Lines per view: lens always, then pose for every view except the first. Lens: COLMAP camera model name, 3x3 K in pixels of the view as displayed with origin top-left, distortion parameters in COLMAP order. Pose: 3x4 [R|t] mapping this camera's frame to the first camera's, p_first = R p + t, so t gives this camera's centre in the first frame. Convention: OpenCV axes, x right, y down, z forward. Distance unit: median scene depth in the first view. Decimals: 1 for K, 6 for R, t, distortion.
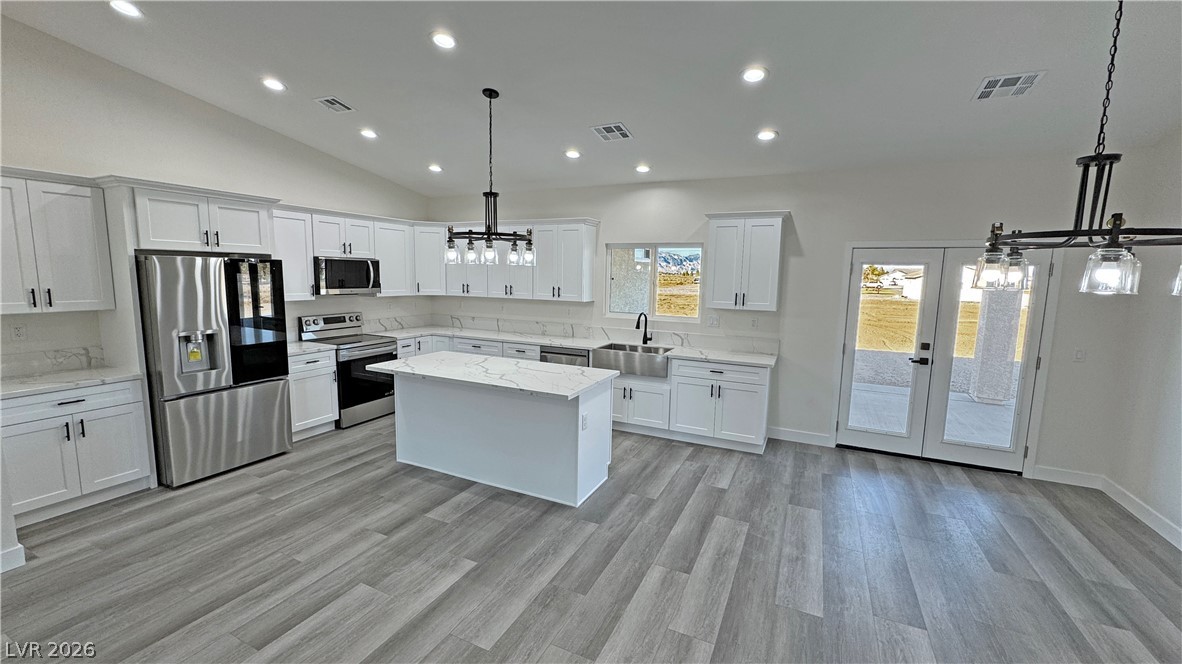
lens RADIAL K [[470.5, 0, 590.6], [0, 470.5, 331.7], [0, 0, 1]] dist [-0.001705, 0.000748]
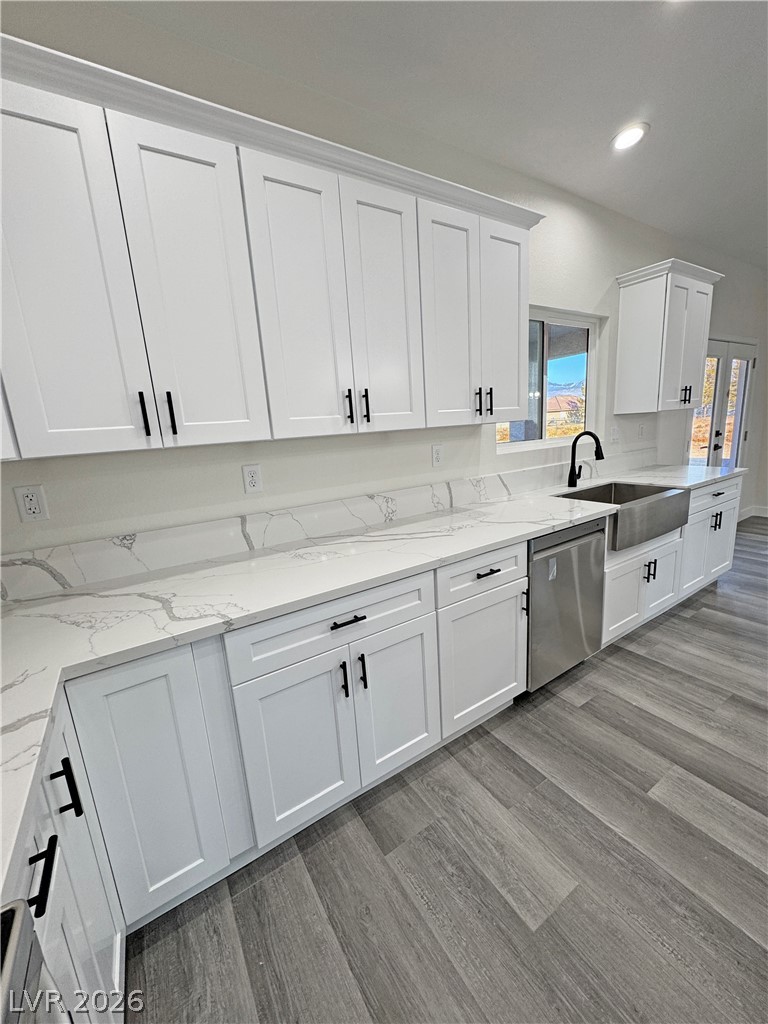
lens RADIAL K [[407.6, 0, 386.0], [0, 407.6, 512.6], [0, 0, 1]] dist [-0.001388, 0.000444]
pose [[0.522599, -0.229794, 0.821027, -0.562108], [0.178189, 0.971164, 0.158395, -0.083689], [-0.833750, 0.063520, 0.548476, 1.182021]]
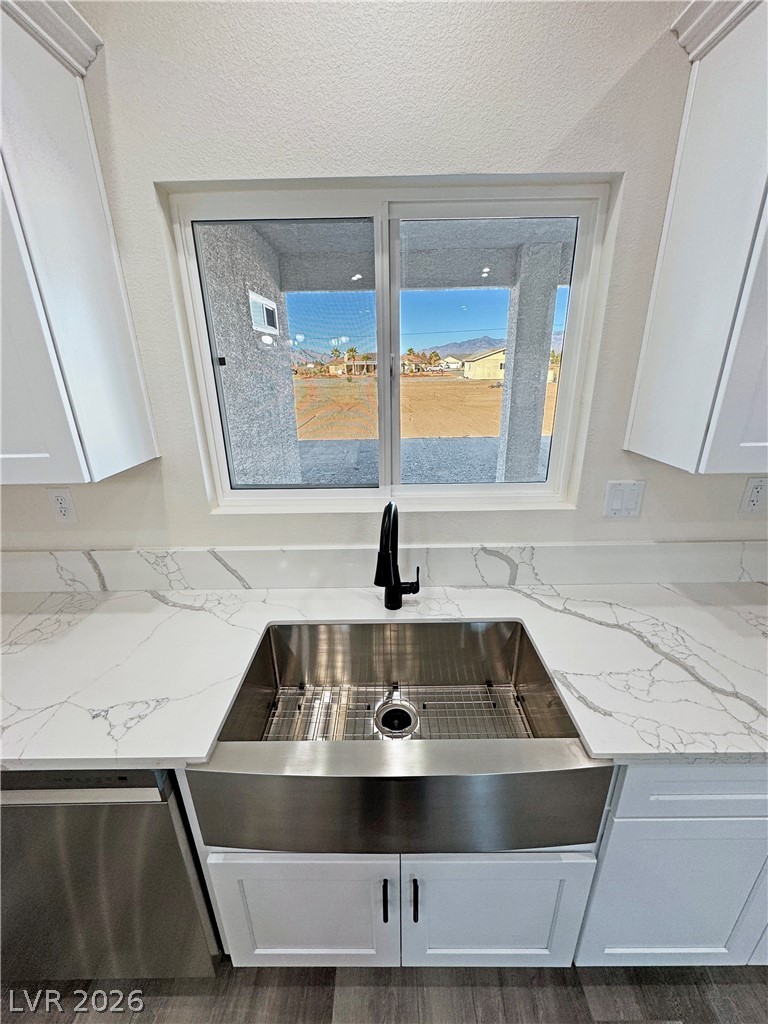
lens RADIAL K [[407.6, 0, 385.4], [0, 407.6, 512.2], [0, 0, 1]] dist [-0.001388, 0.000444]
pose [[0.904451, -0.178859, 0.387270, 0.037101], [0.088385, 0.966727, 0.240058, -0.107919], [-0.417321, -0.182891, 0.890165, 1.032199]]
